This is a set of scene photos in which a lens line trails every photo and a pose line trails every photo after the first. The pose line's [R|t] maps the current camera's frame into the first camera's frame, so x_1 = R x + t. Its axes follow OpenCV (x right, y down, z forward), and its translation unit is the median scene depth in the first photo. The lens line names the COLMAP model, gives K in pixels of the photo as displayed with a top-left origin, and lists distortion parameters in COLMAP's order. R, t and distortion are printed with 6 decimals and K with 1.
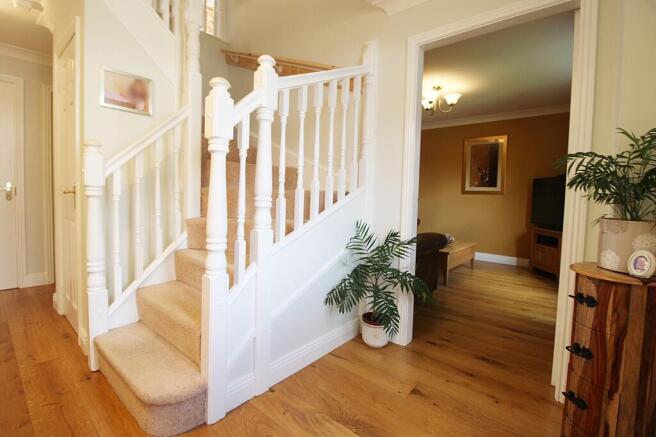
lens RADIAL K [[302.7, 0, 327.1], [0, 302.7, 210.9], [0, 0, 1]] dist [0.000145, -0.012874]
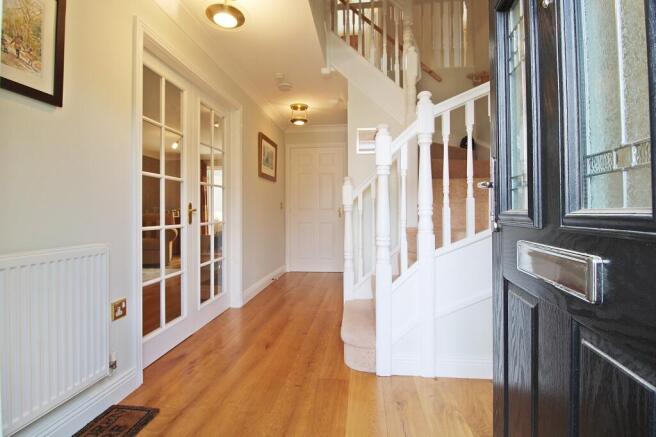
lens RADIAL K [[302.7, 0, 327.1], [0, 302.7, 210.9], [0, 0, 1]] dist [0.000145, -0.012874]
pose [[0.554559, -0.035124, -0.831403, 0.558902], [-0.019783, 0.998270, -0.055369, 0.042917], [0.831909, 0.047153, 0.552905, 0.016712]]
